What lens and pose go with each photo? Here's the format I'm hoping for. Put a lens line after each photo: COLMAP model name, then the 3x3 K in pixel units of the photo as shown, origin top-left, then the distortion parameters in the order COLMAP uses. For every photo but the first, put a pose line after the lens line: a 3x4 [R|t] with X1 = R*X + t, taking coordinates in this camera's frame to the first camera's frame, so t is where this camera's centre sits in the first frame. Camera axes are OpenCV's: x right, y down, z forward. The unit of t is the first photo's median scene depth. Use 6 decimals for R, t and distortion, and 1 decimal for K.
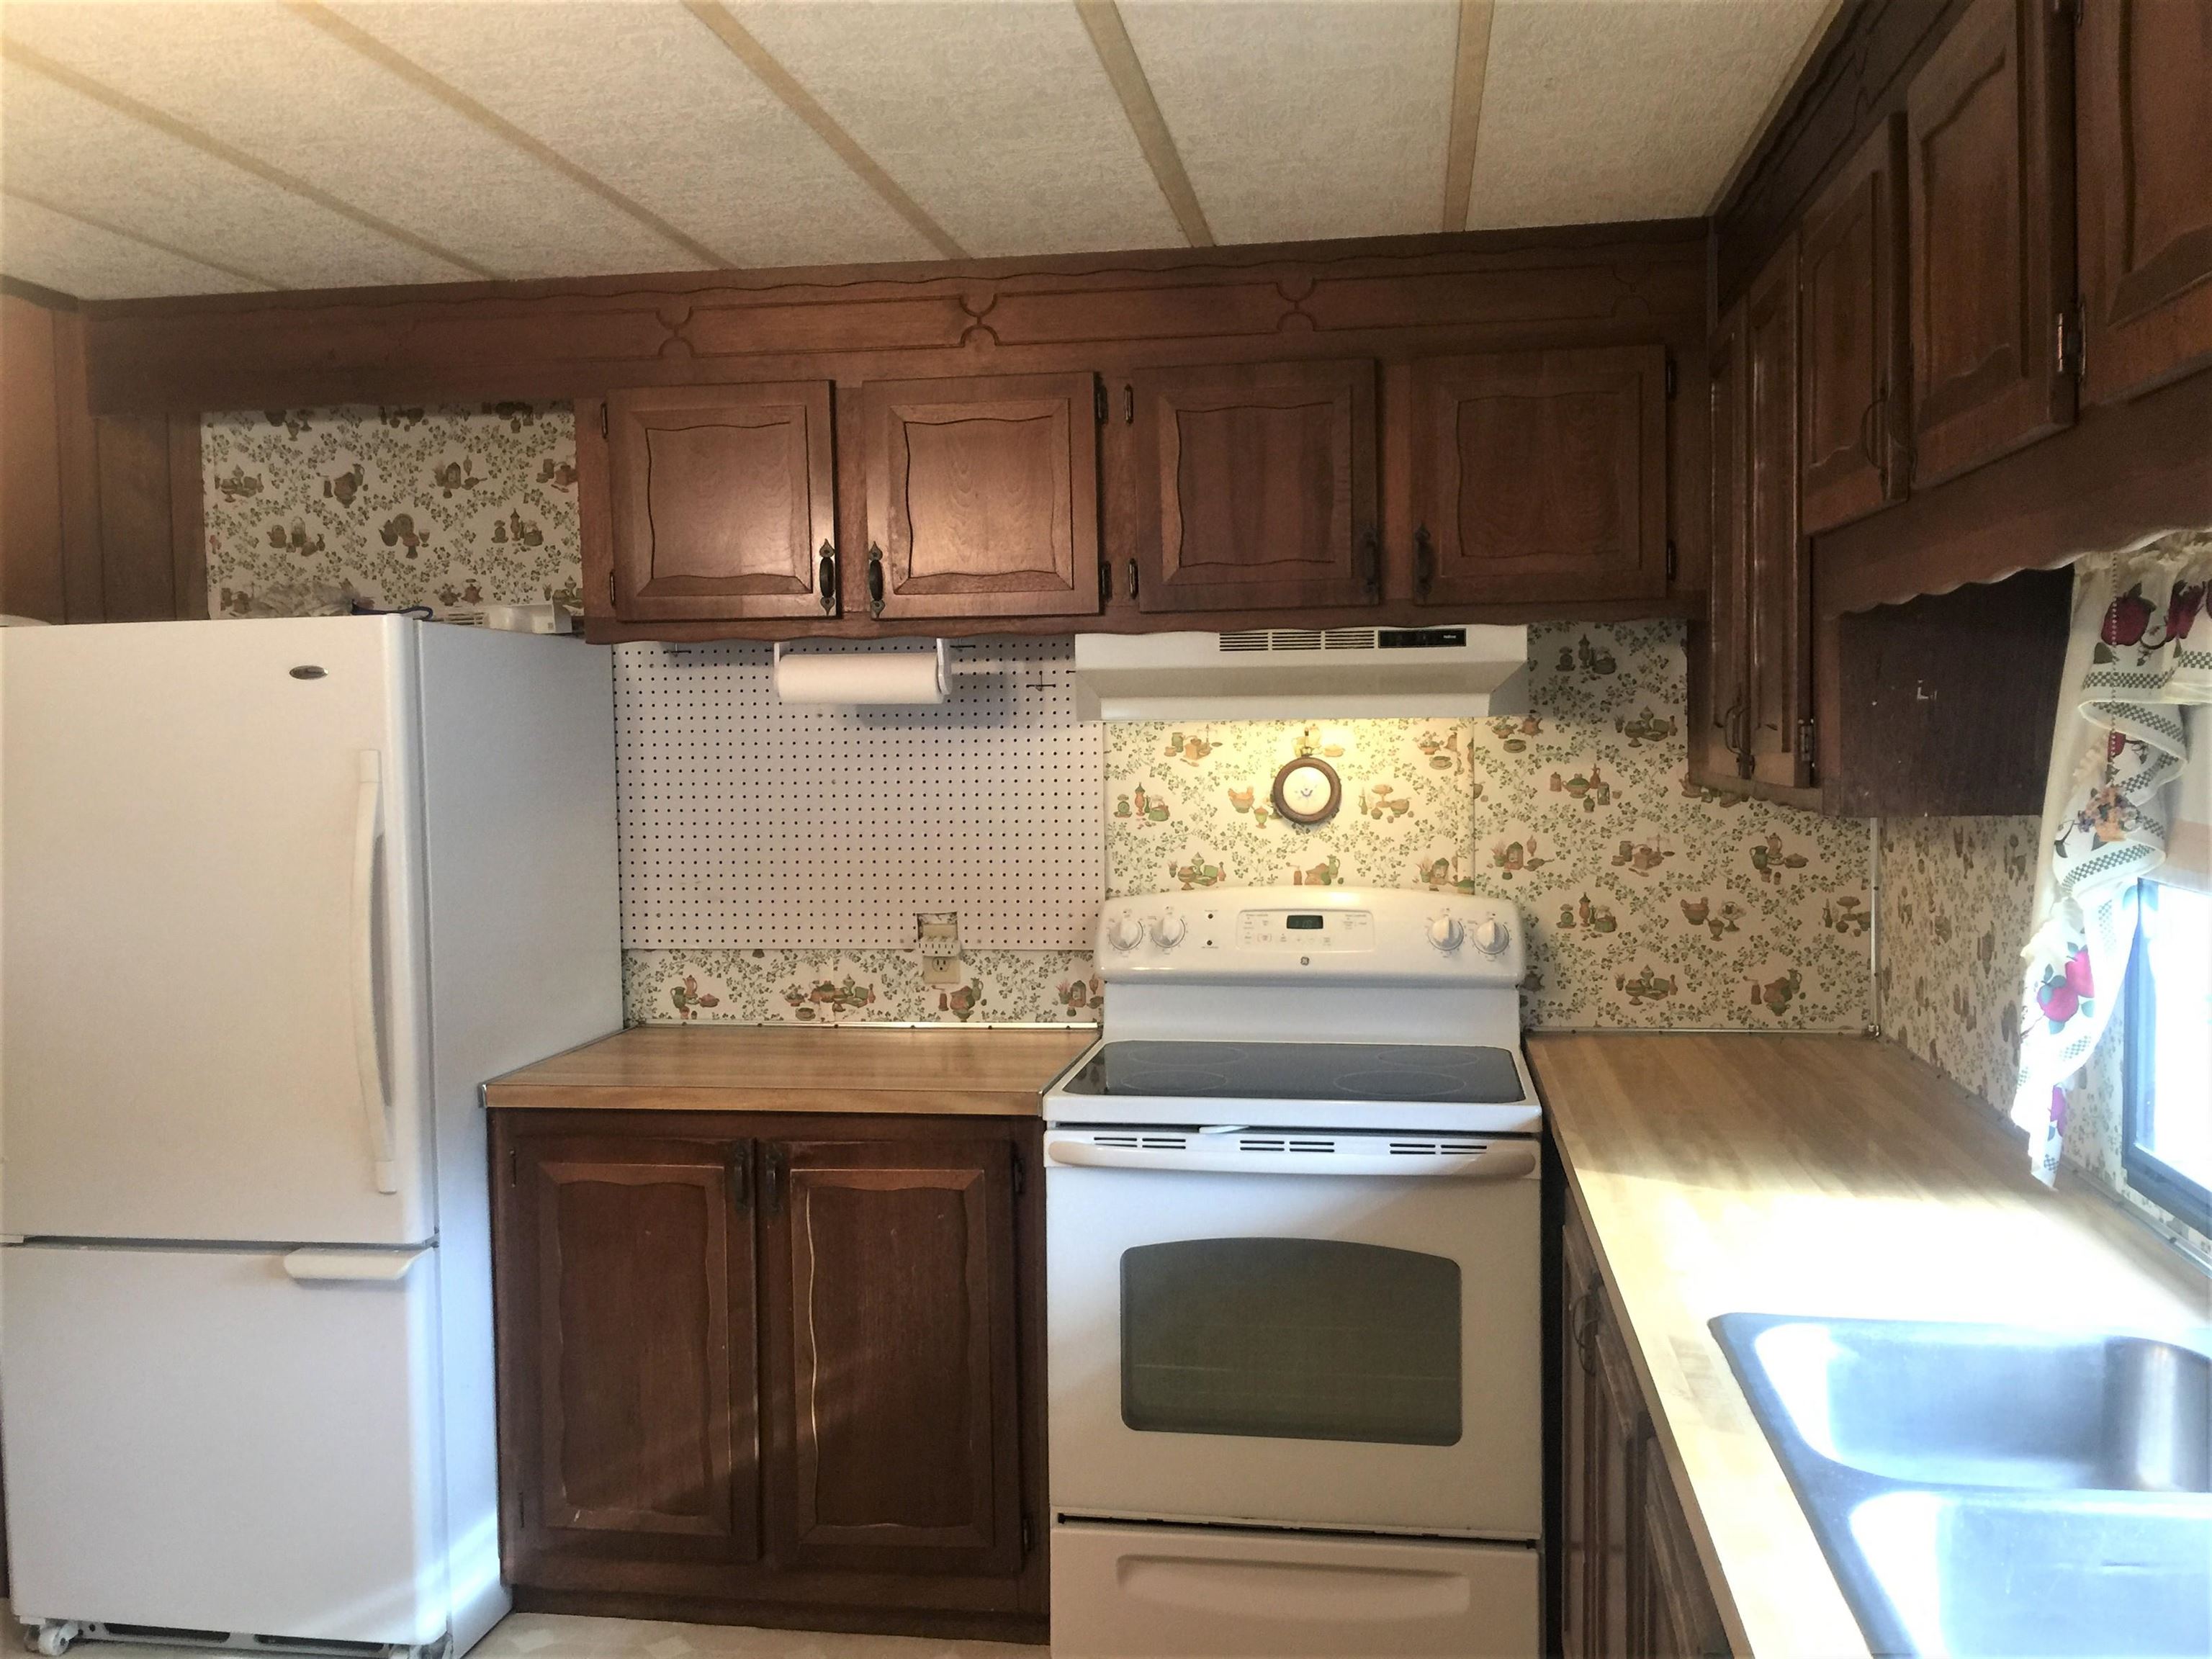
lens RADIAL K [[1854.7, 0, 1131.8], [0, 1854.7, 819.3], [0, 0, 1]] dist [0.079862, -0.142246]
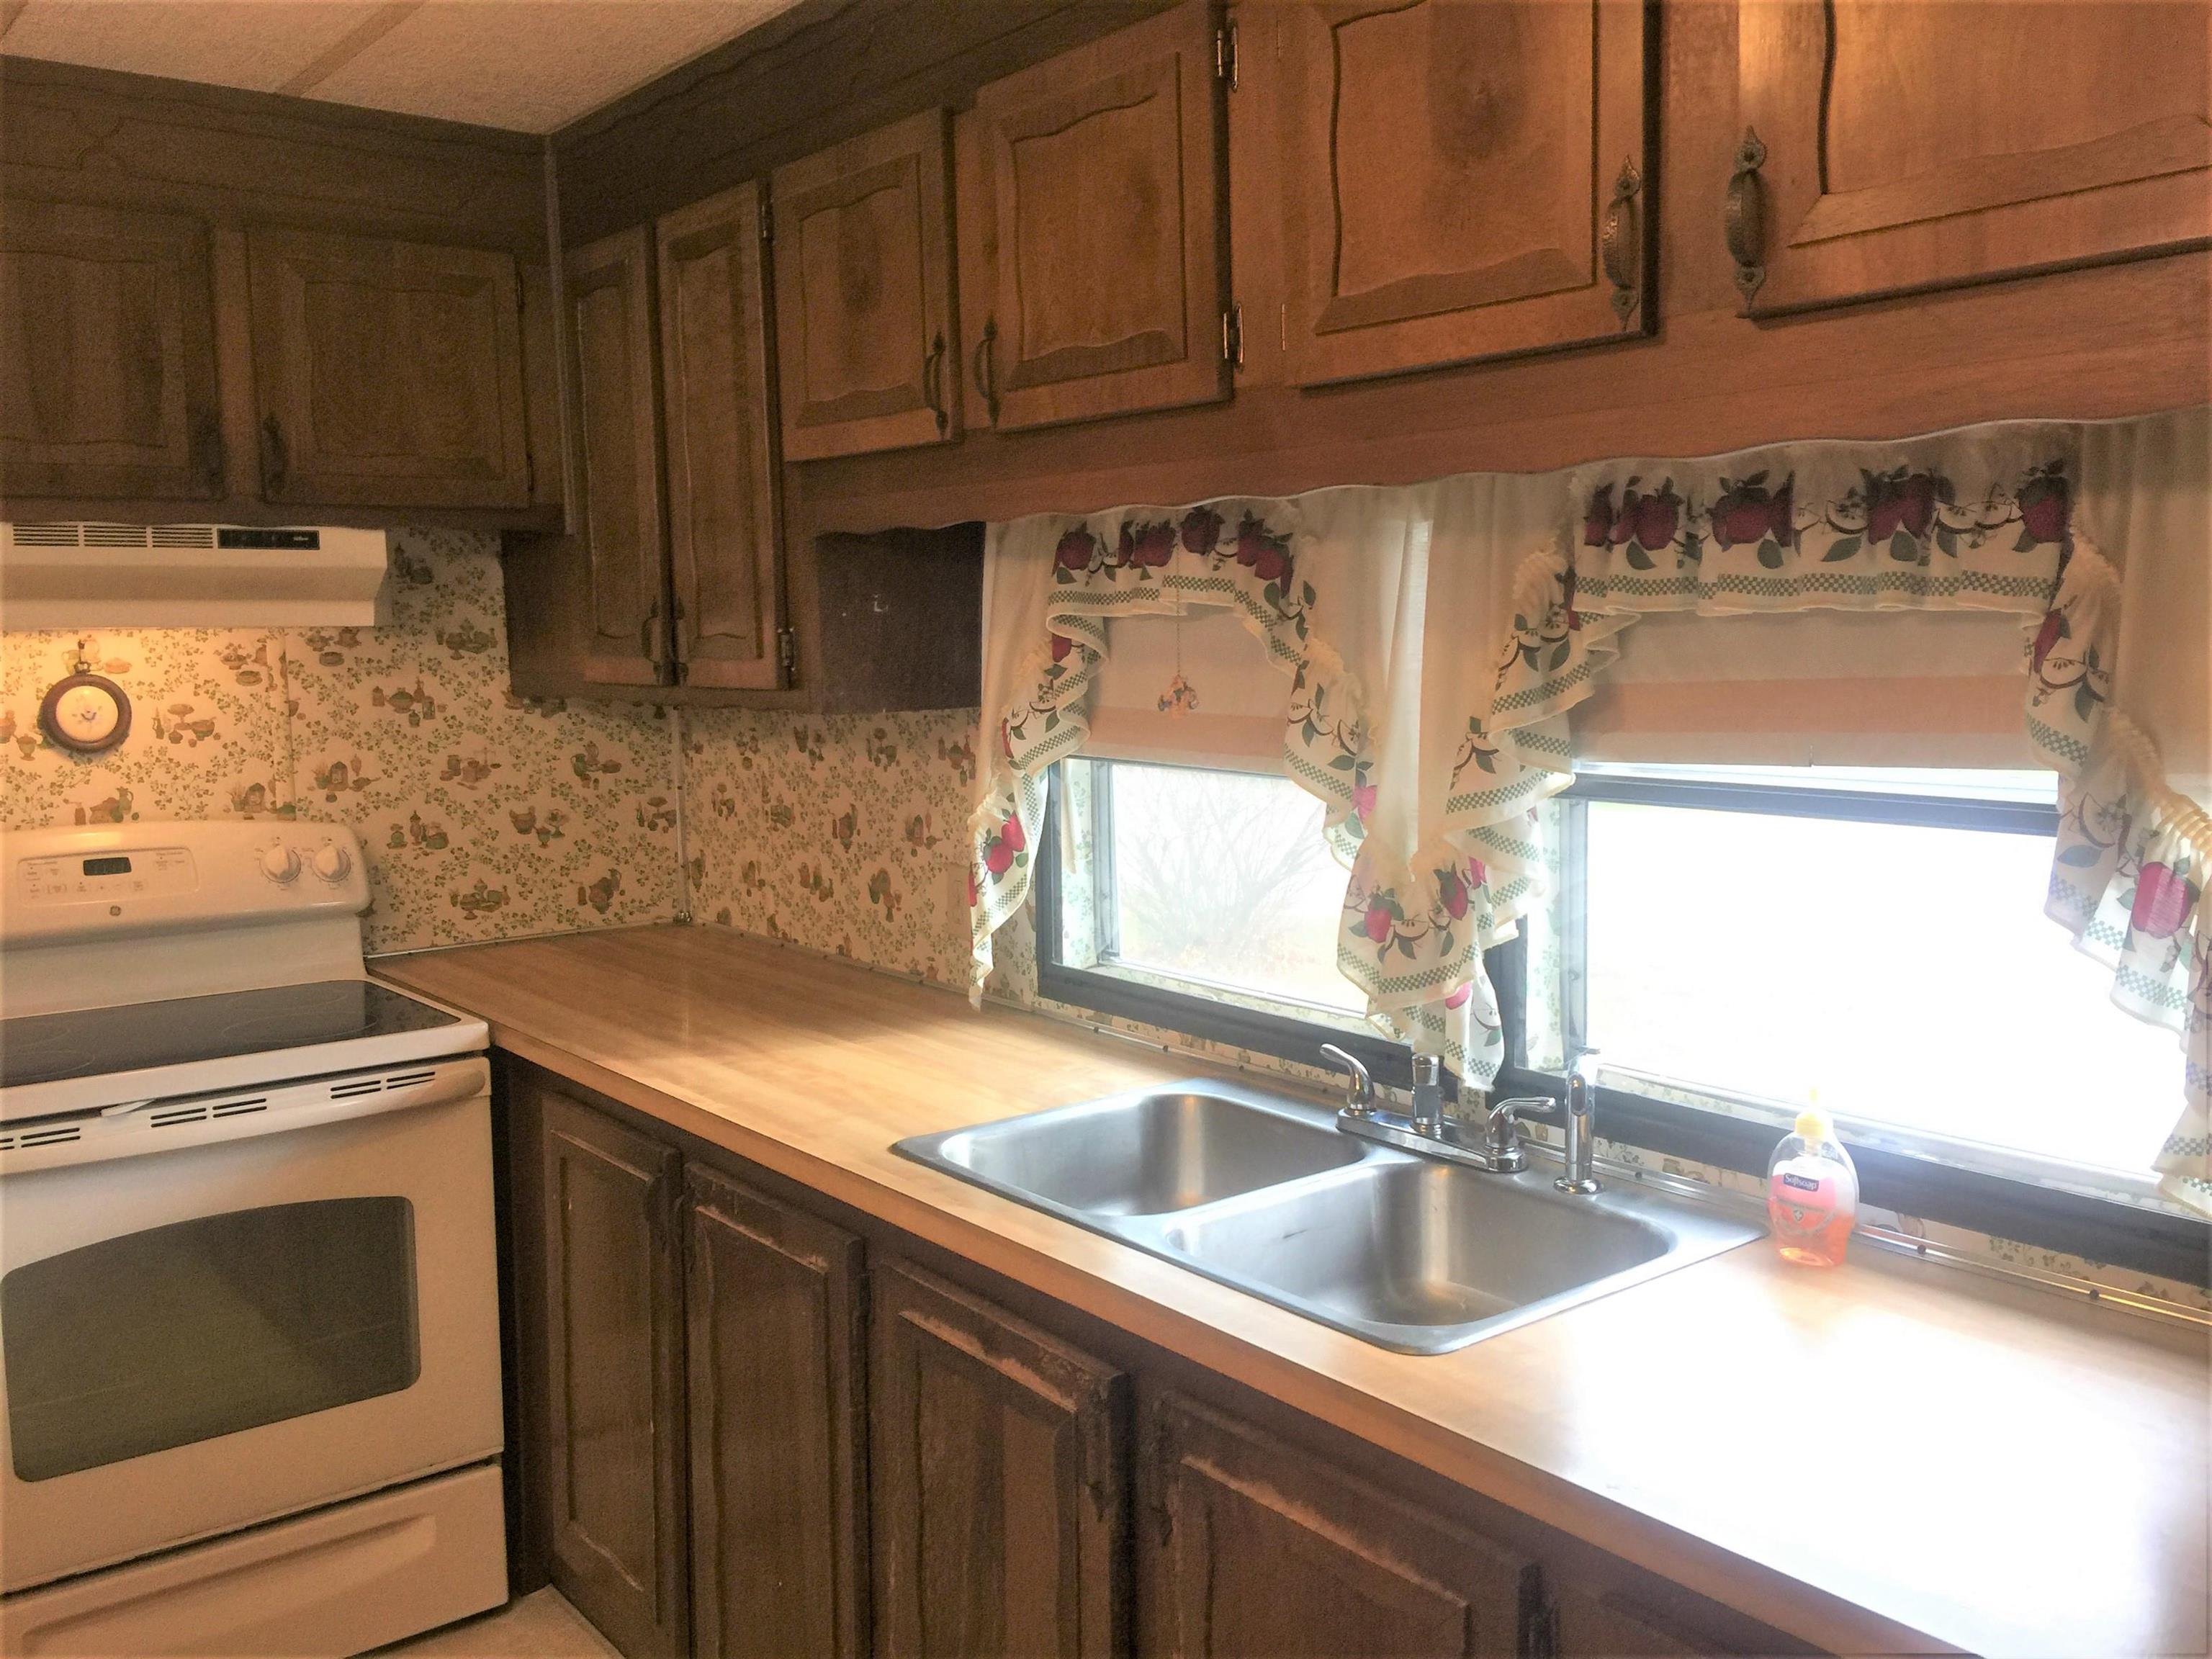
lens RADIAL K [[1874.8, 0, 1121.8], [0, 1874.8, 817.6], [0, 0, 1]] dist [0.091545, -0.153558]
pose [[0.681491, -0.070169, 0.728455, -0.224939], [0.041580, 0.997497, 0.057185, 0.002170], [-0.730644, -0.008682, 0.682703, 0.058699]]
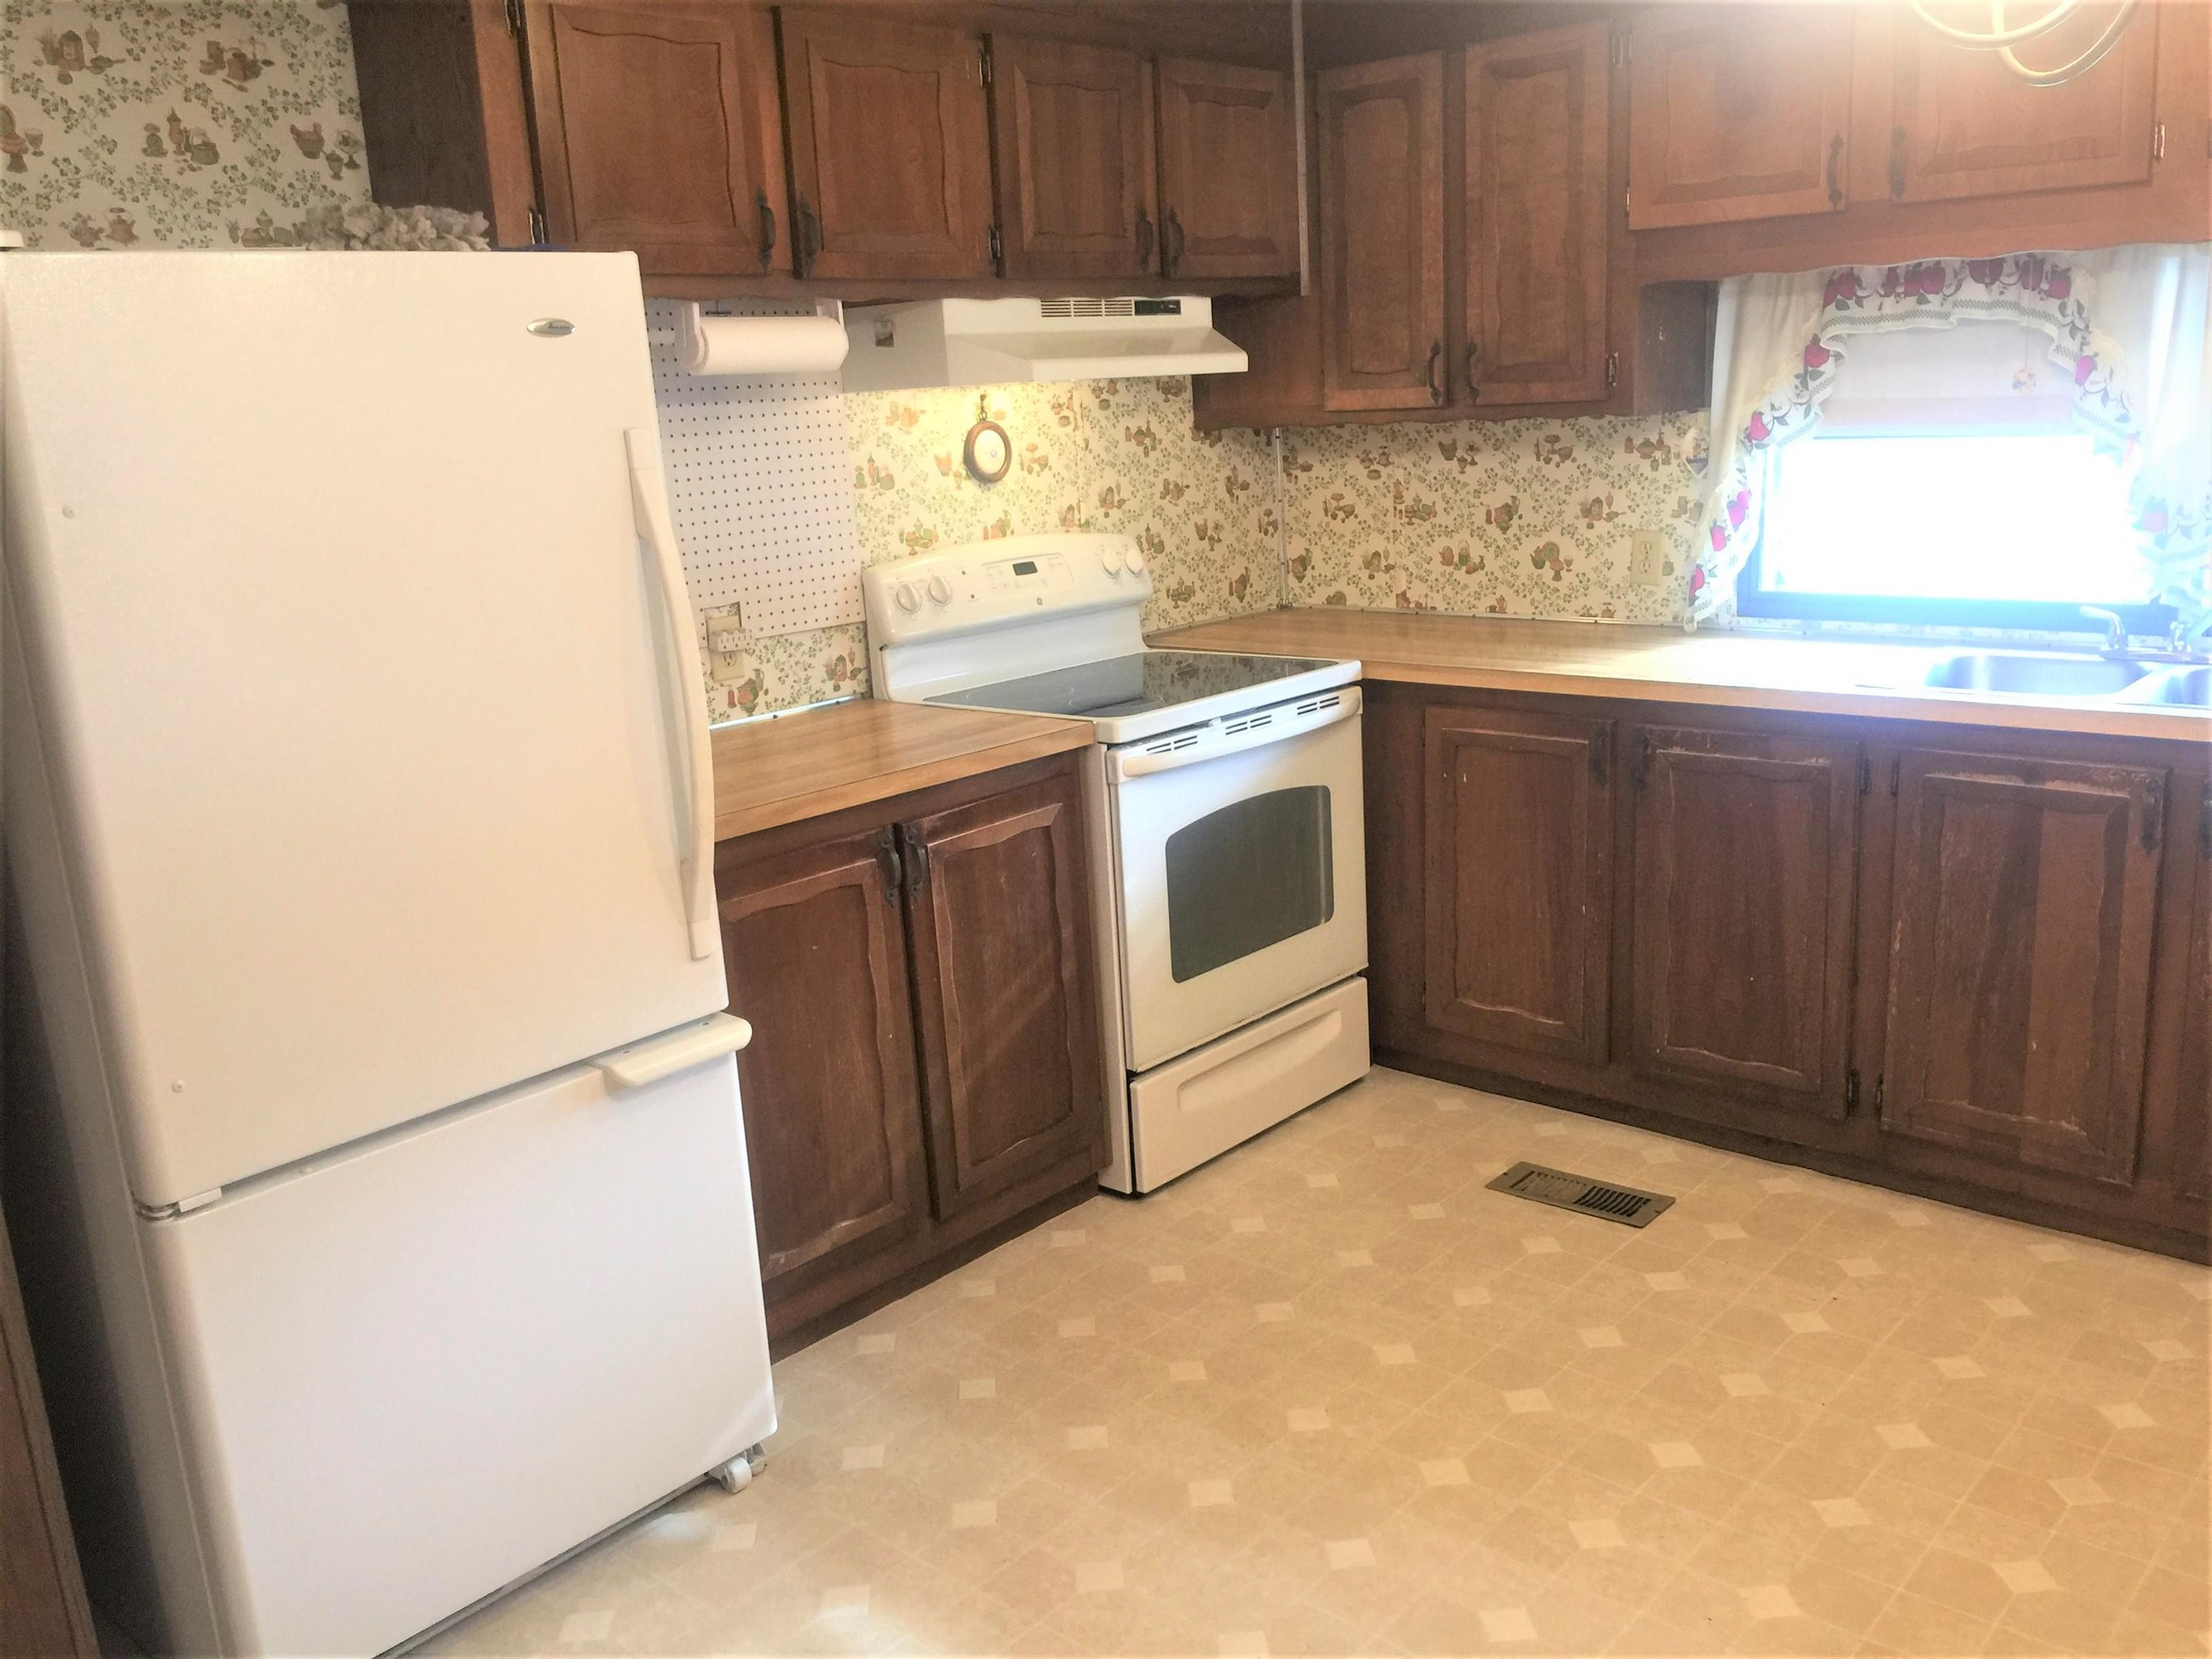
lens RADIAL K [[1874.8, 0, 1121.8], [0, 1874.8, 817.6], [0, 0, 1]] dist [0.091545, -0.153558]
pose [[0.545602, -0.205989, 0.812334, -0.834983], [0.088917, 0.978079, 0.188297, -0.006483], [-0.833314, -0.030505, 0.551958, 0.314563]]
